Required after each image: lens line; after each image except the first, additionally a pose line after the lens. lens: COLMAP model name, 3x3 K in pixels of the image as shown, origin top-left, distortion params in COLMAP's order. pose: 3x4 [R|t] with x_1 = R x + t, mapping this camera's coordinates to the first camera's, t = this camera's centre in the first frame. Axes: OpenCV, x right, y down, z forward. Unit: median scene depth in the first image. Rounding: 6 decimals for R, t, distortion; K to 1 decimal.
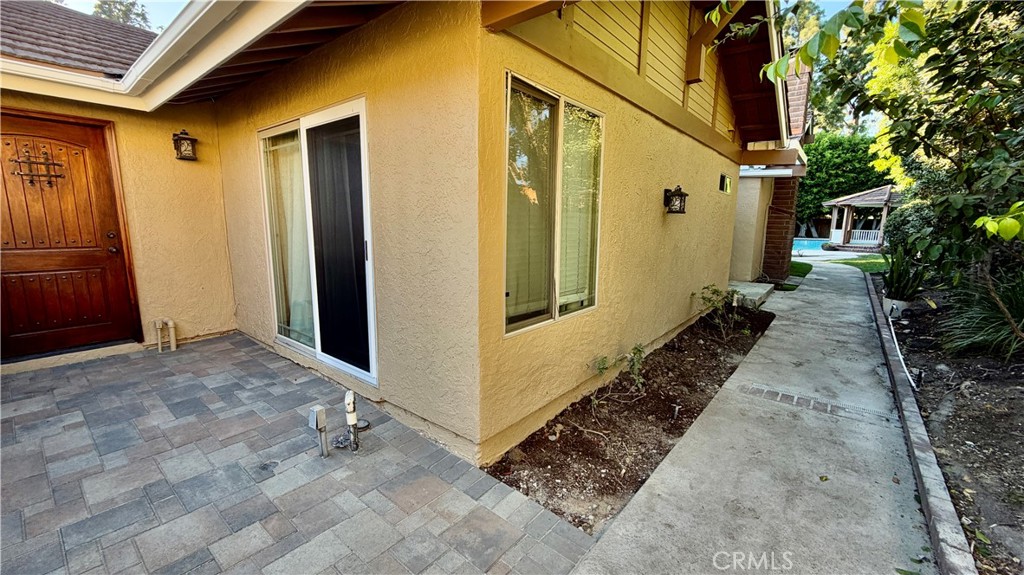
lens RADIAL K [[407.1, 0, 512.0], [0, 407.1, 287.5], [0, 0, 1]] dist [0.000640, 0.000084]
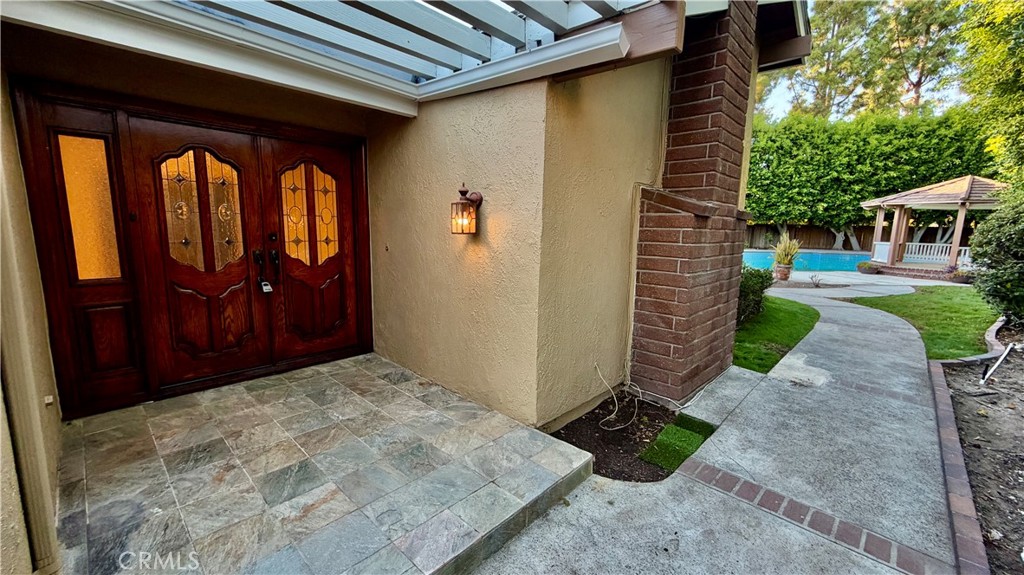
lens RADIAL K [[407.1, 0, 512.0], [0, 407.1, 287.5], [0, 0, 1]] dist [0.000640, 0.000084]
pose [[0.996870, 0.022467, -0.075796, 0.208709], [-0.023075, 0.999708, -0.007163, -0.041825], [0.075613, 0.008889, 0.997098, 0.244708]]
